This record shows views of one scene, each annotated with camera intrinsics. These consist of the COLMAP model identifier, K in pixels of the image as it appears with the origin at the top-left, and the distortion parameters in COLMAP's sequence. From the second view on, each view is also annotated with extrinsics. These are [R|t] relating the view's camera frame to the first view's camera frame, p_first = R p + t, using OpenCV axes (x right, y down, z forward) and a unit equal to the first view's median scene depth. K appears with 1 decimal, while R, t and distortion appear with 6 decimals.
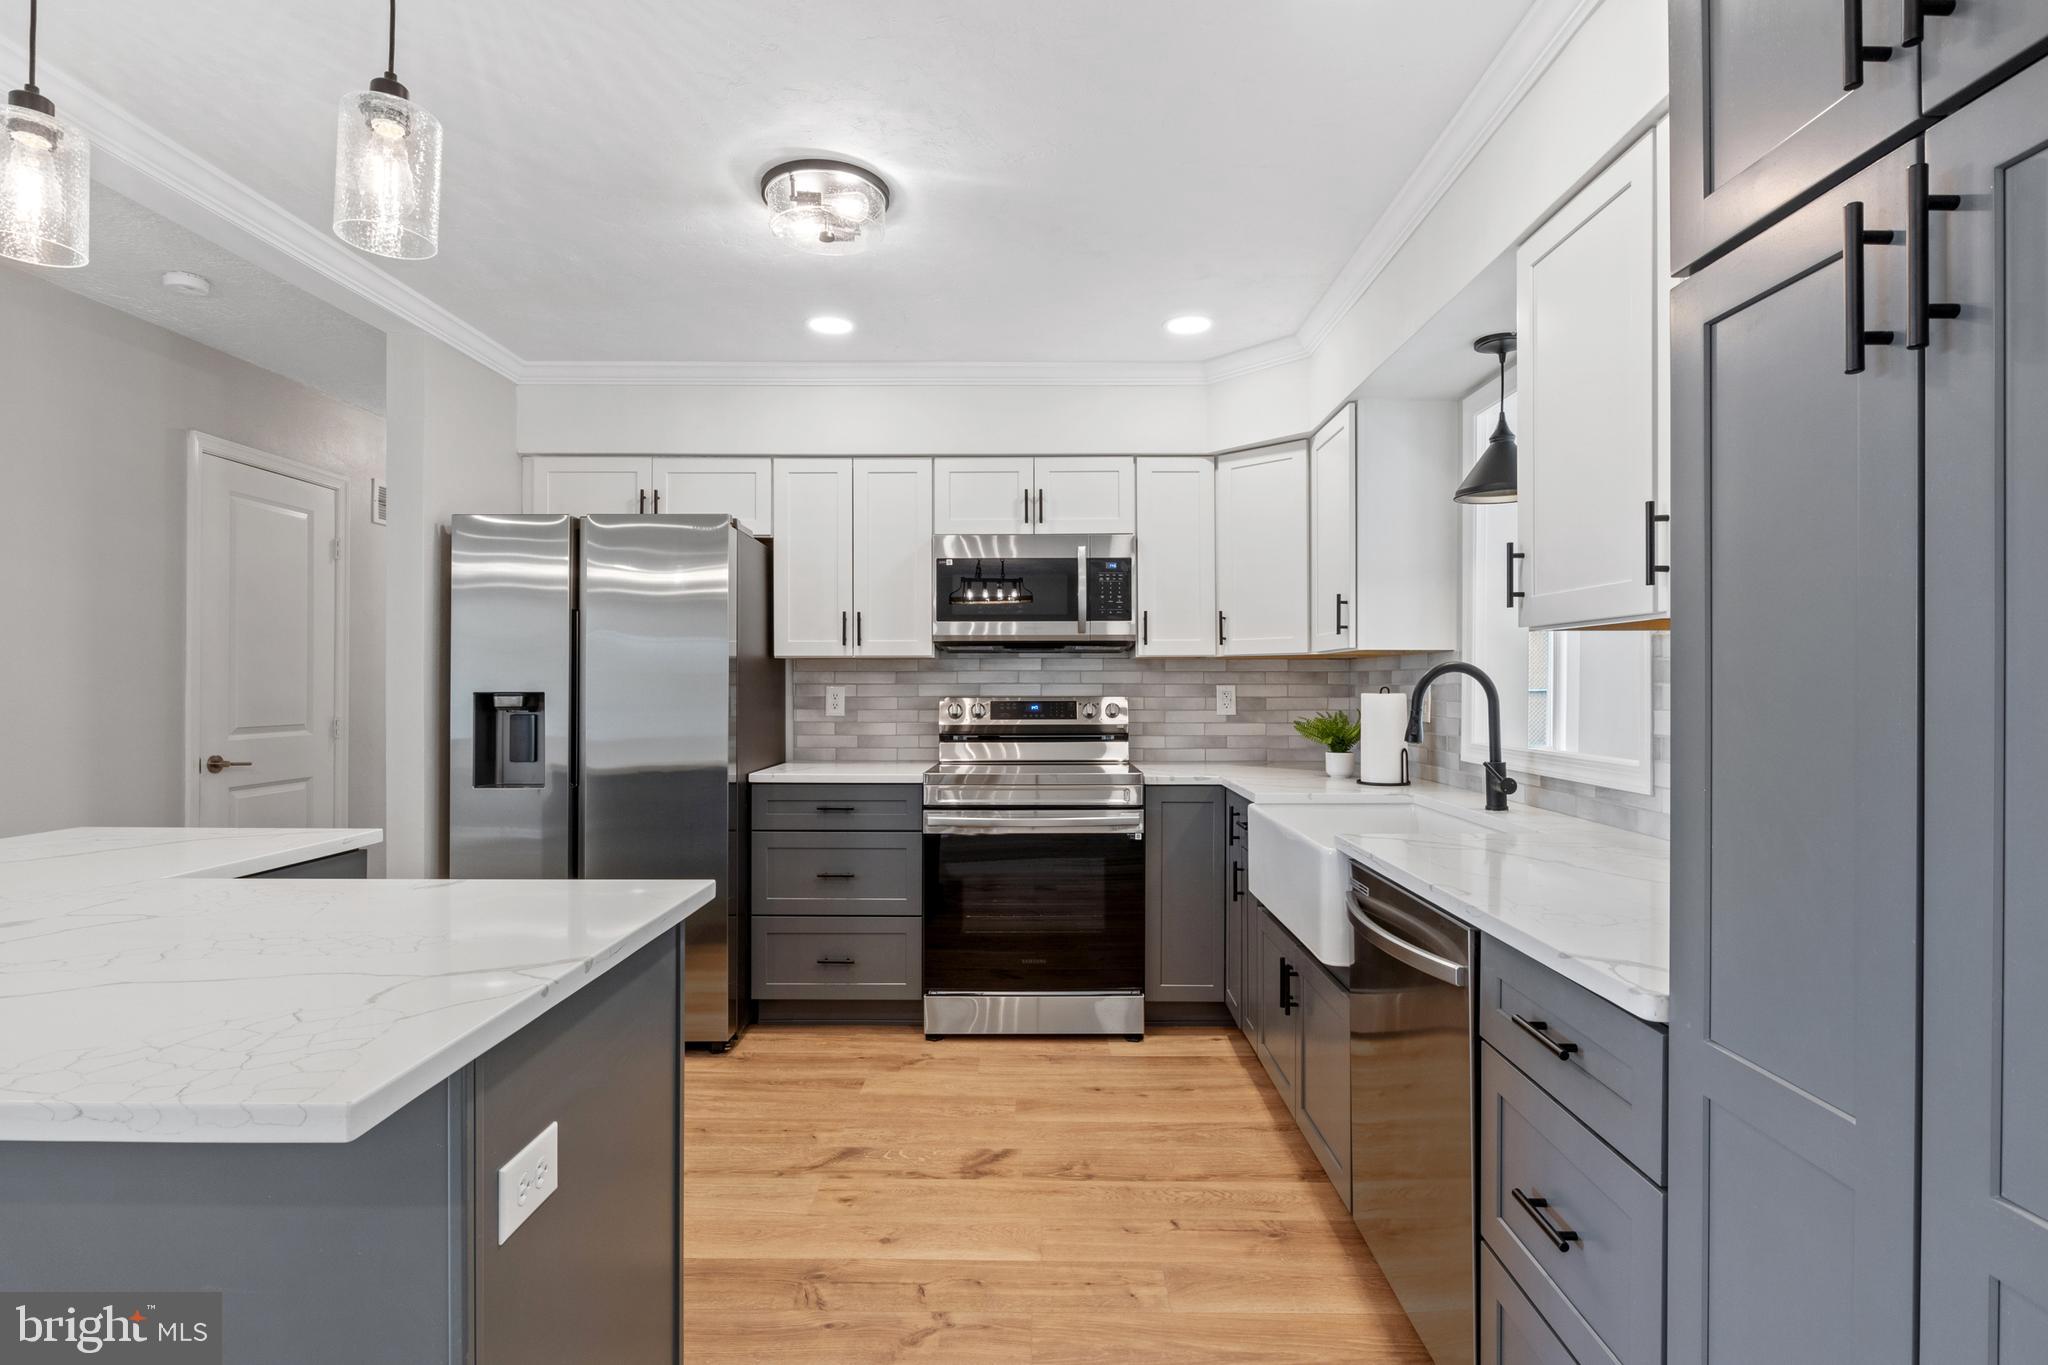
lens RADIAL K [[1023.9, 0, 1032.0], [0, 1023.9, 681.7], [0, 0, 1]] dist [-0.002882, -0.000561]
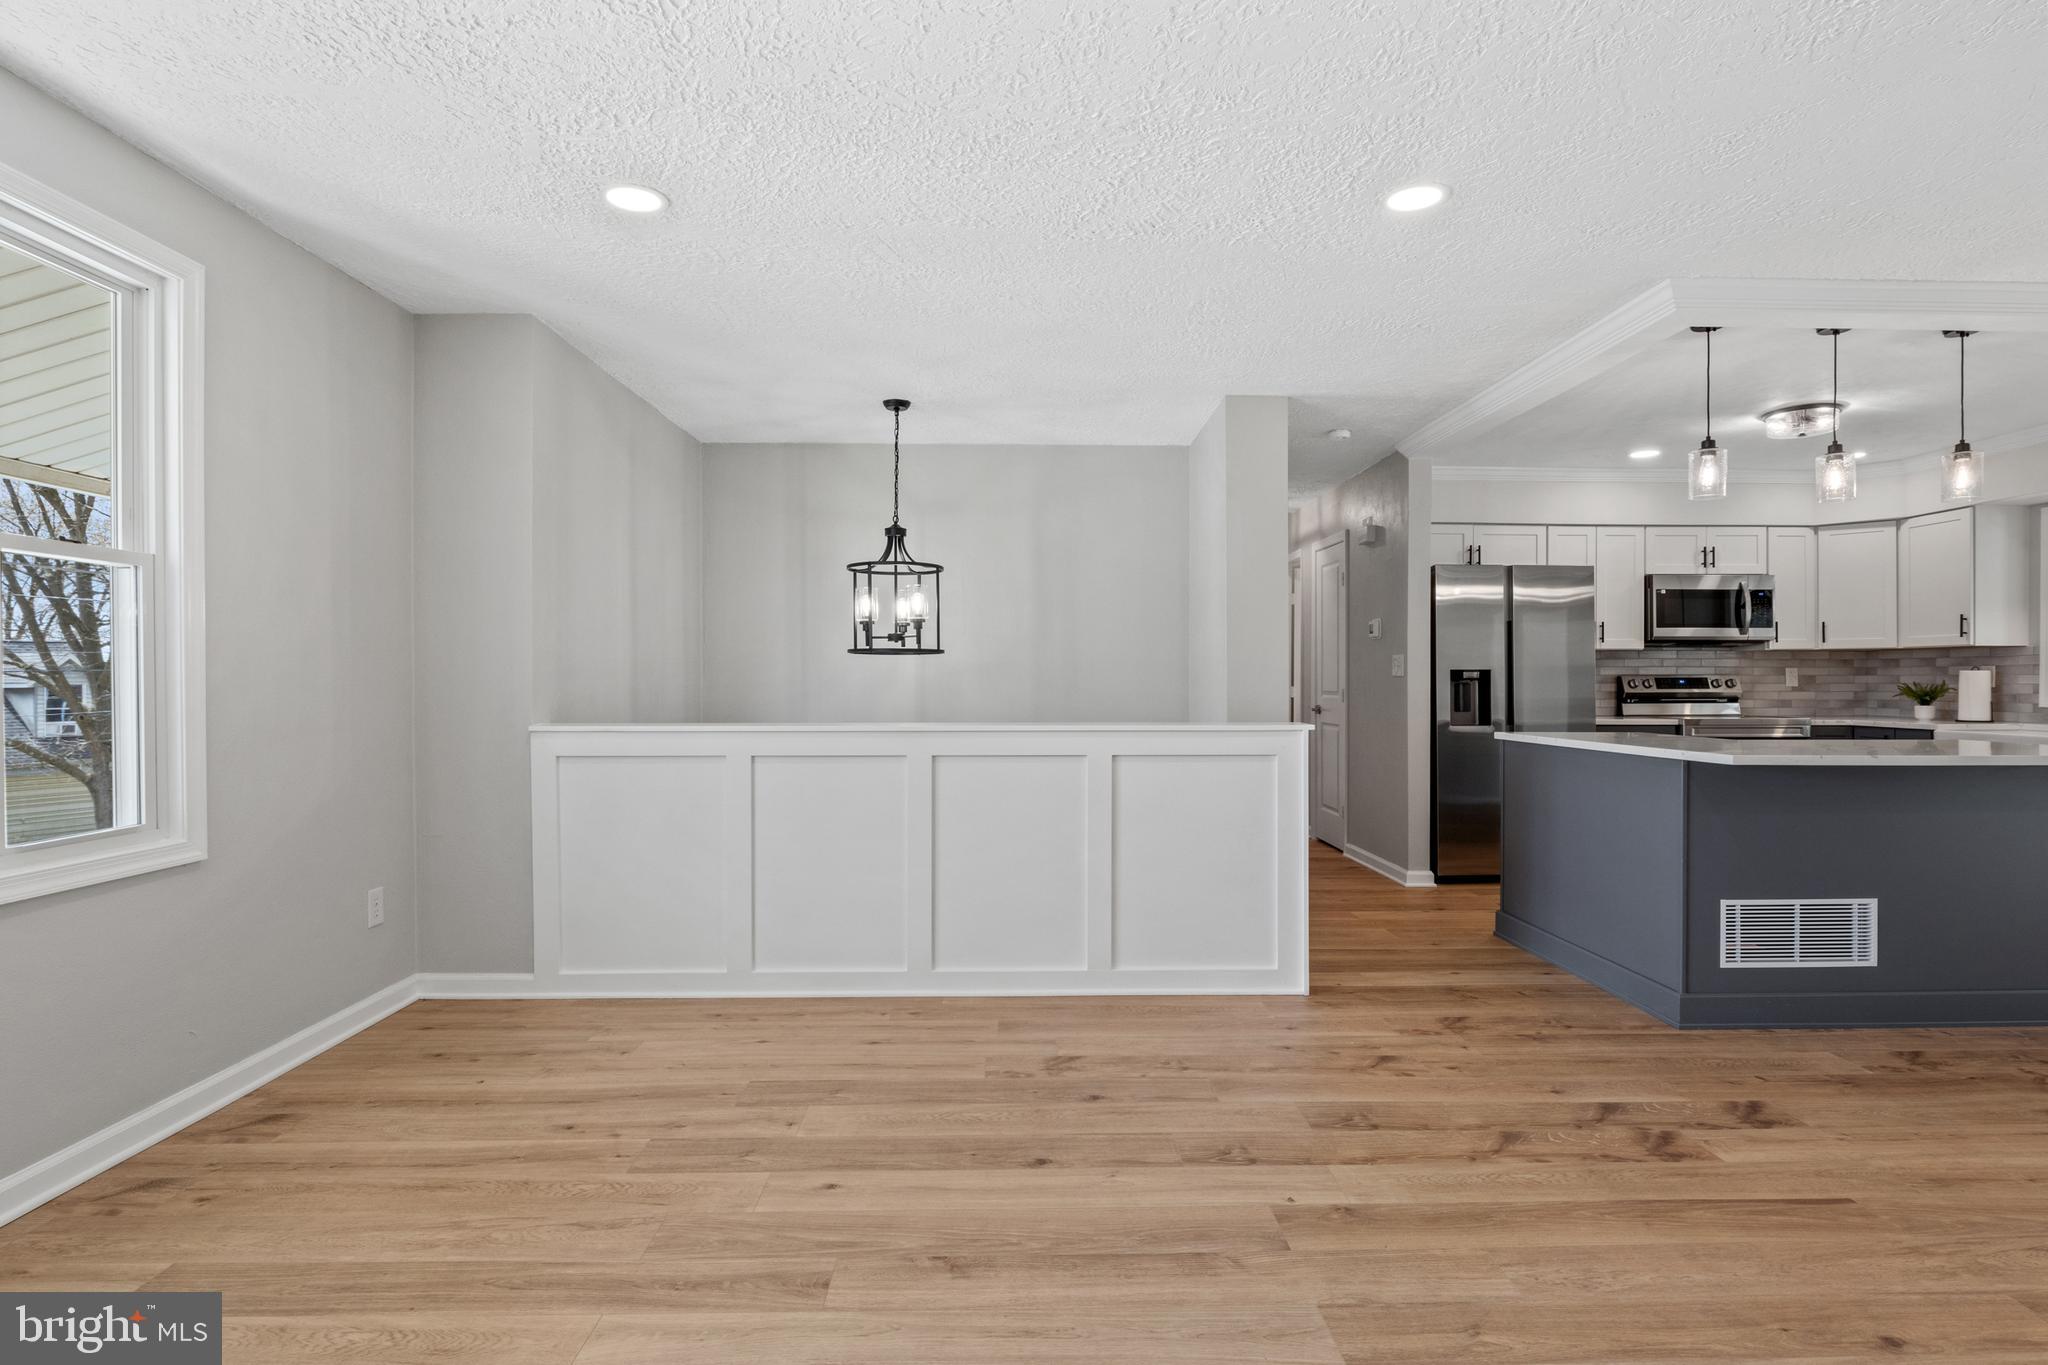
lens RADIAL K [[1023.9, 0, 1032.0], [0, 1023.9, 681.7], [0, 0, 1]] dist [-0.002882, -0.000561]
pose [[0.999073, 0.000576, 0.043039, -1.157902], [-0.000813, 0.999985, 0.005495, 0.018983], [-0.043035, -0.005525, 0.999058, -0.586069]]
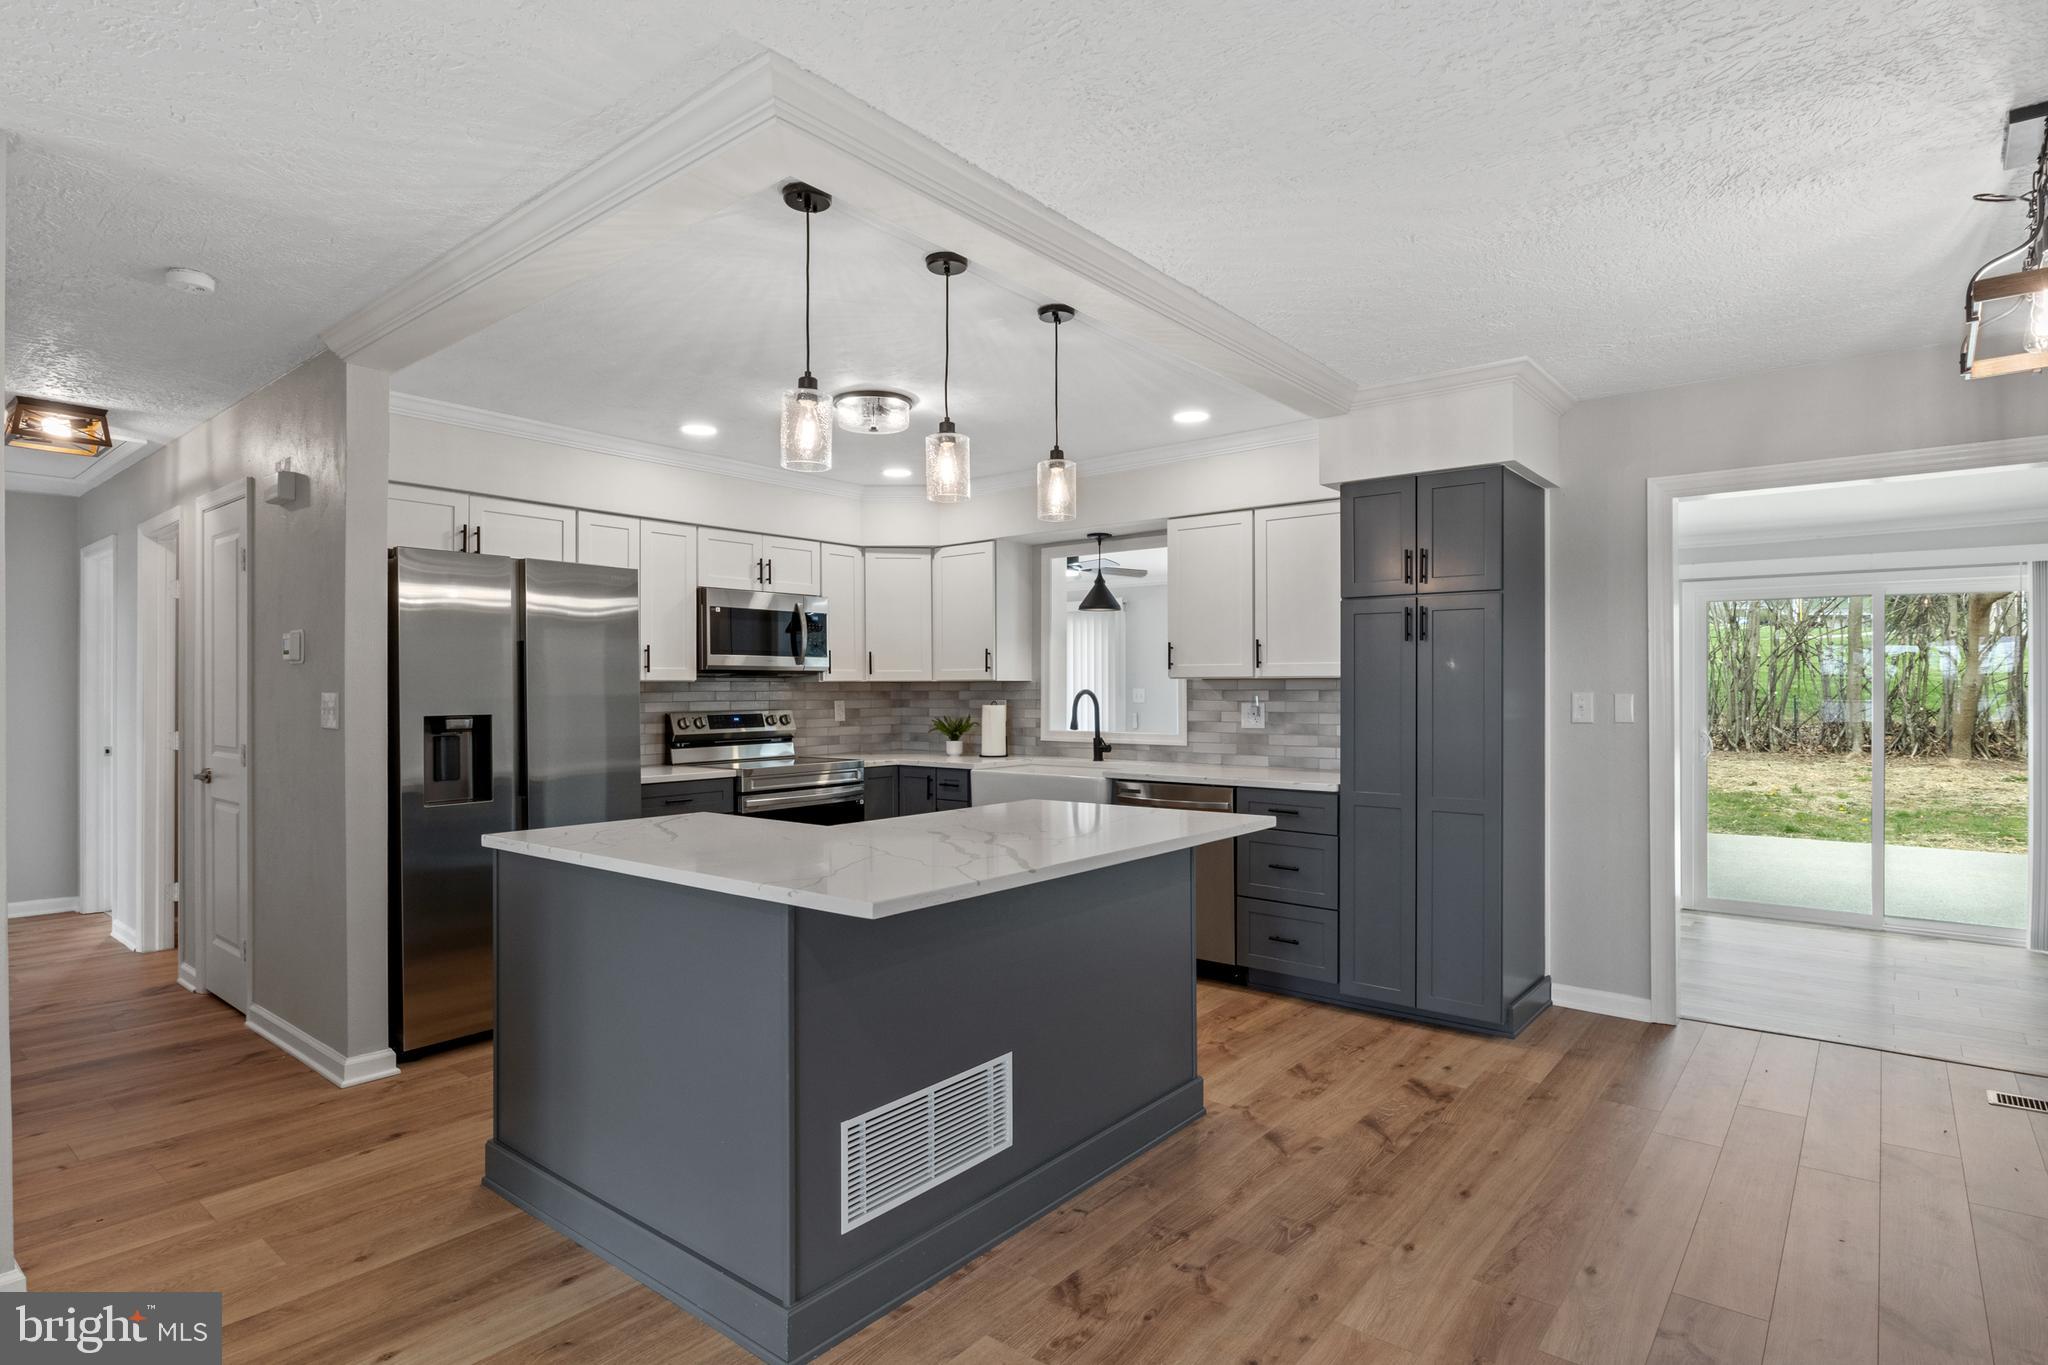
lens RADIAL K [[1059.0, 0, 1028.6], [0, 1059.0, 682.1], [0, 0, 1]] dist [-0.007268, -0.000433]
pose [[0.619094, 0.002598, 0.785313, -0.899502], [0.002081, 0.999986, -0.004949, -0.016080], [-0.785314, 0.004698, 0.619080, -0.150122]]
